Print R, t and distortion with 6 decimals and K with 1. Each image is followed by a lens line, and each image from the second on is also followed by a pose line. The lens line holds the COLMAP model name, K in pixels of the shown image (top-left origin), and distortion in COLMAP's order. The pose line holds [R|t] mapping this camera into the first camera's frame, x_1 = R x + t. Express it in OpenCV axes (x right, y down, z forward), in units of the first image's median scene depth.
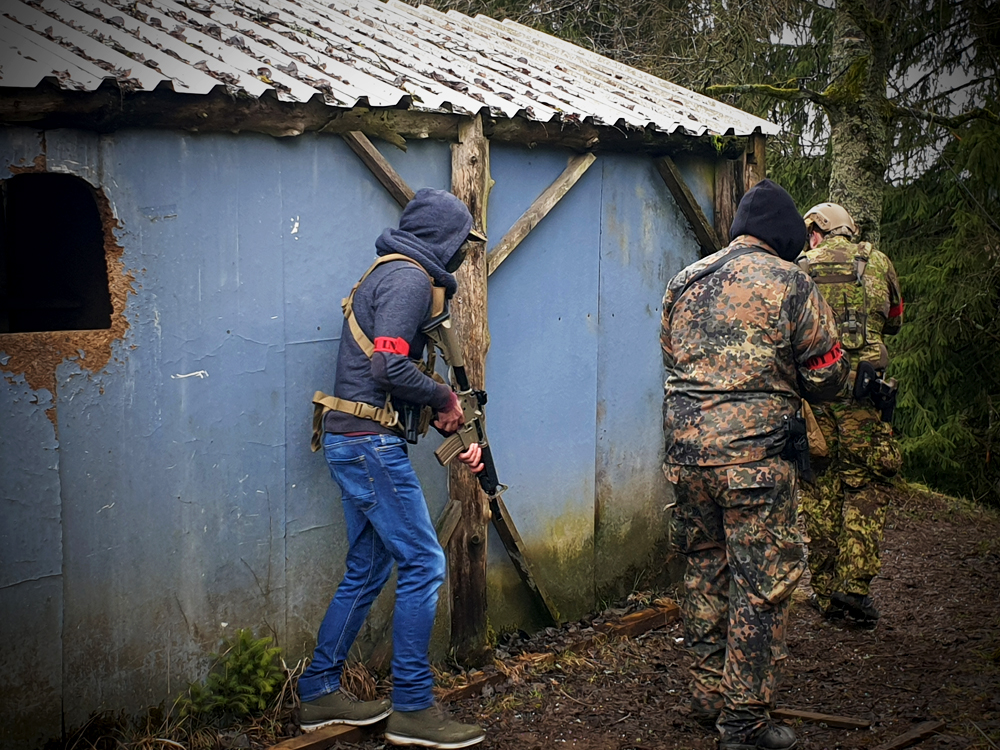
lens RADIAL K [[1694.4, 0, 500.0], [0, 1694.4, 375.0], [0, 0, 1]] dist [0.268262, -1.523579]
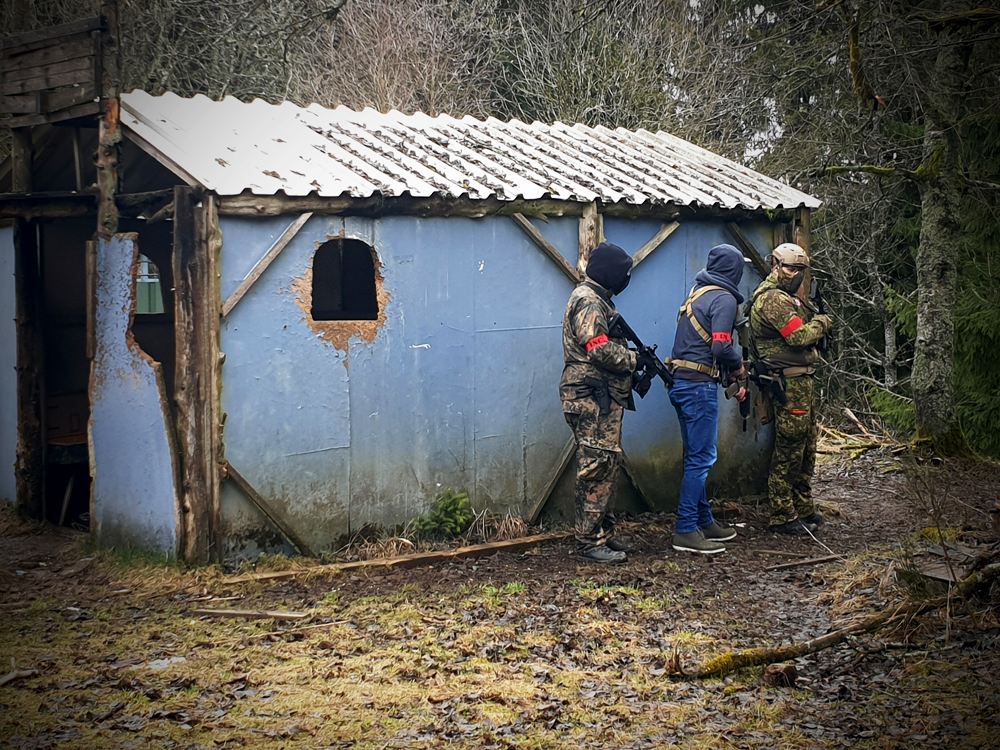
lens RADIAL K [[1694.4, 0, 500.0], [0, 1694.4, 375.0], [0, 0, 1]] dist [0.268262, -1.523579]
pose [[0.976436, 0.011705, -0.215491, 0.283666], [-0.017596, 0.999522, -0.025437, 0.072090], [0.215090, 0.028629, 0.976174, -0.735557]]
